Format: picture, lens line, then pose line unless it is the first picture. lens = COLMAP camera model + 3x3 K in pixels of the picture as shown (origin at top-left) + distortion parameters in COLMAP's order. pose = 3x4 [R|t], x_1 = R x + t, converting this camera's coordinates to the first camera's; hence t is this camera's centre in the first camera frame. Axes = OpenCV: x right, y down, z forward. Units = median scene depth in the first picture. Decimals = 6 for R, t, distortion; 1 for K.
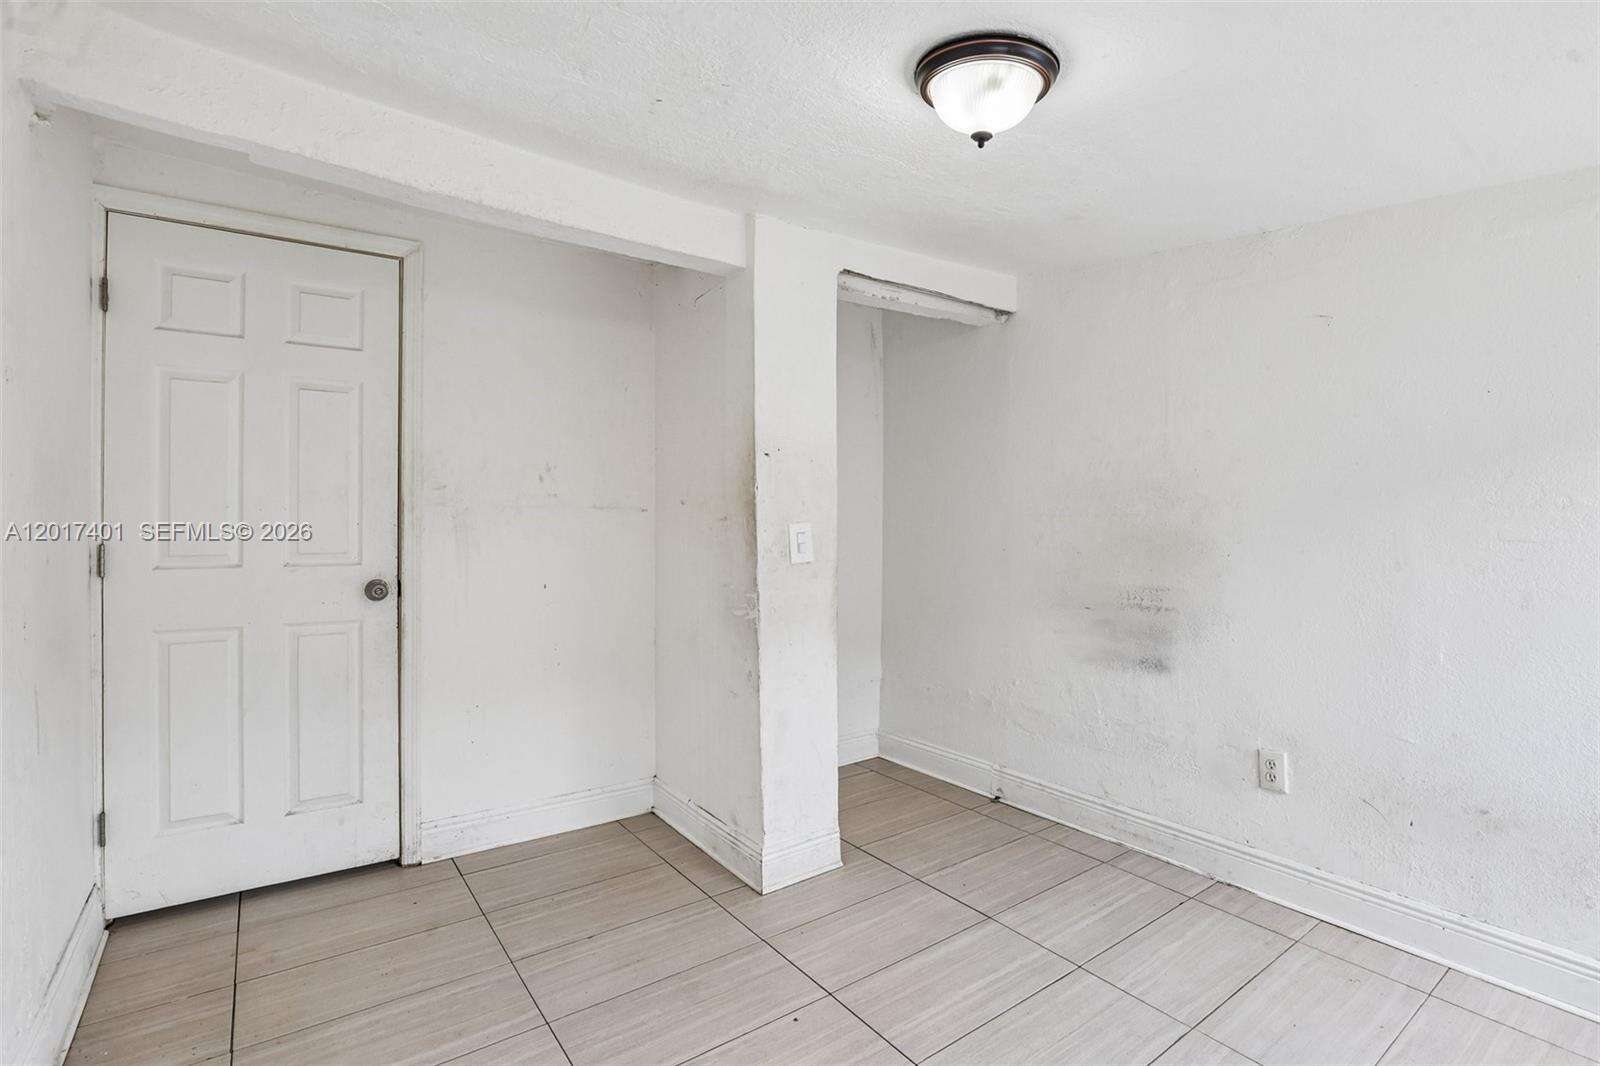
lens RADIAL K [[734.6, 0, 810.6], [0, 734.6, 534.4], [0, 0, 1]] dist [-0.028742, 0.001442]
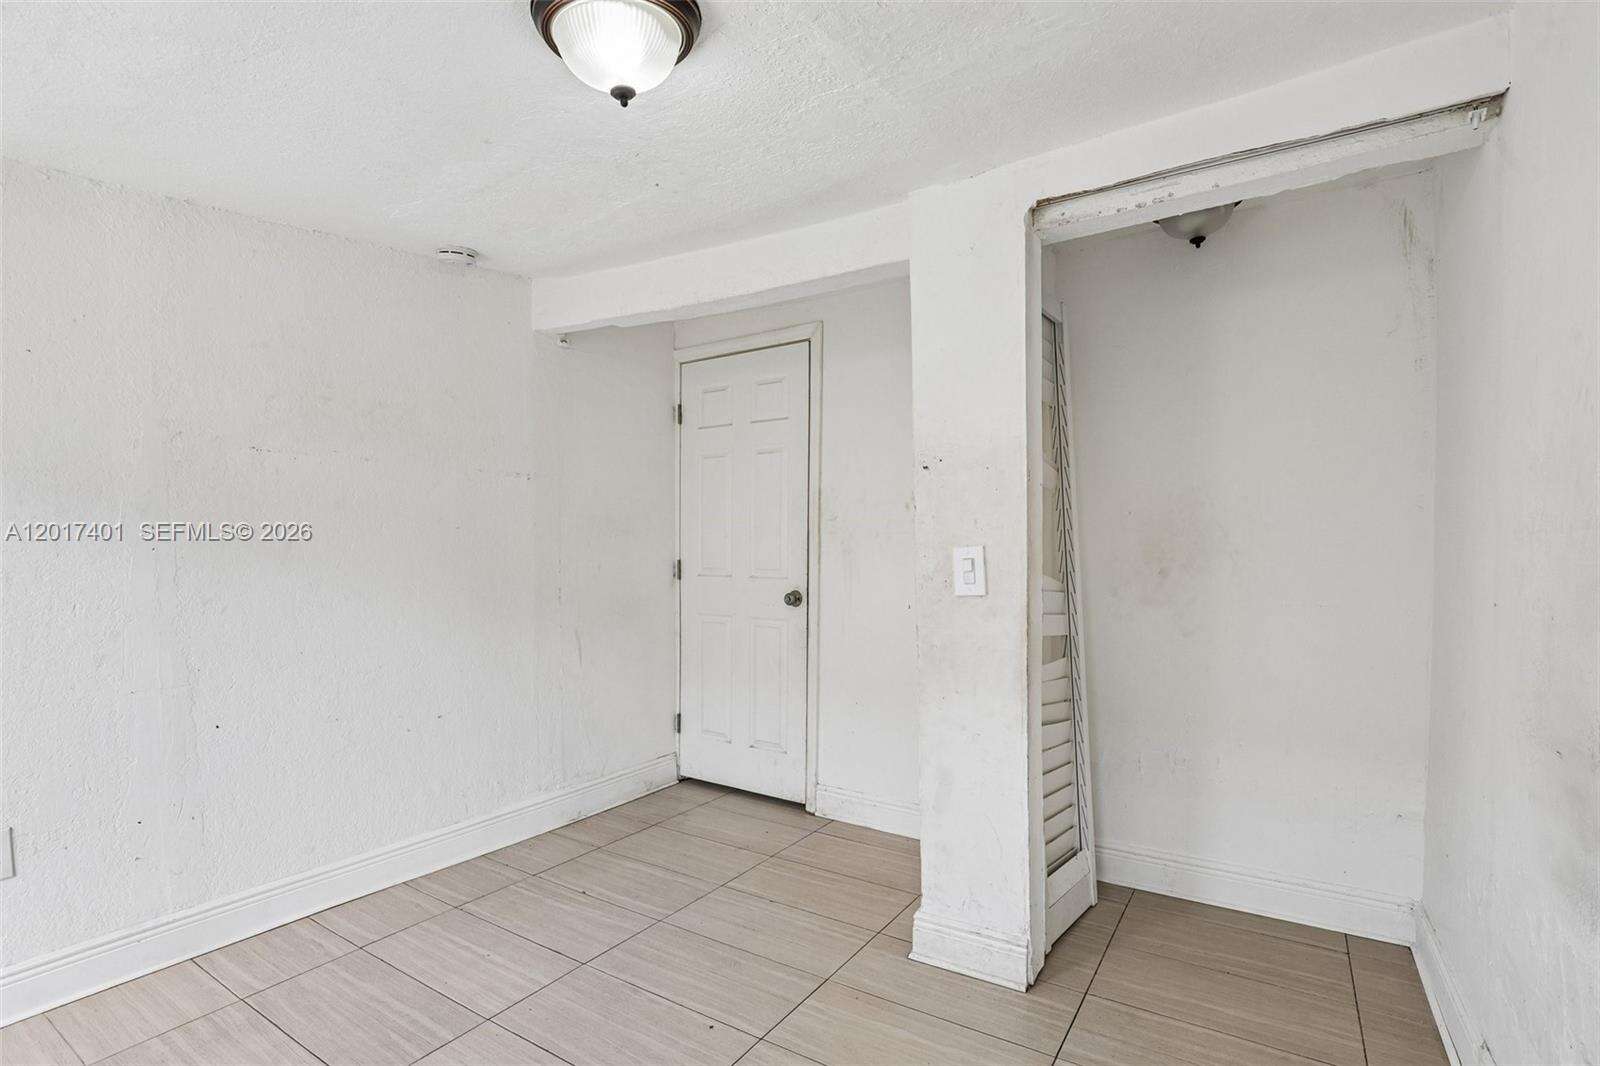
lens RADIAL K [[747.2, 0, 805.0], [0, 747.2, 594.5], [0, 0, 1]] dist [-0.025212, 0.000472]
pose [[0.375342, 0.055456, -0.925226, 0.702191], [-0.018043, 0.998457, 0.052525, -0.002678], [0.926711, -0.003021, 0.375763, 0.527367]]
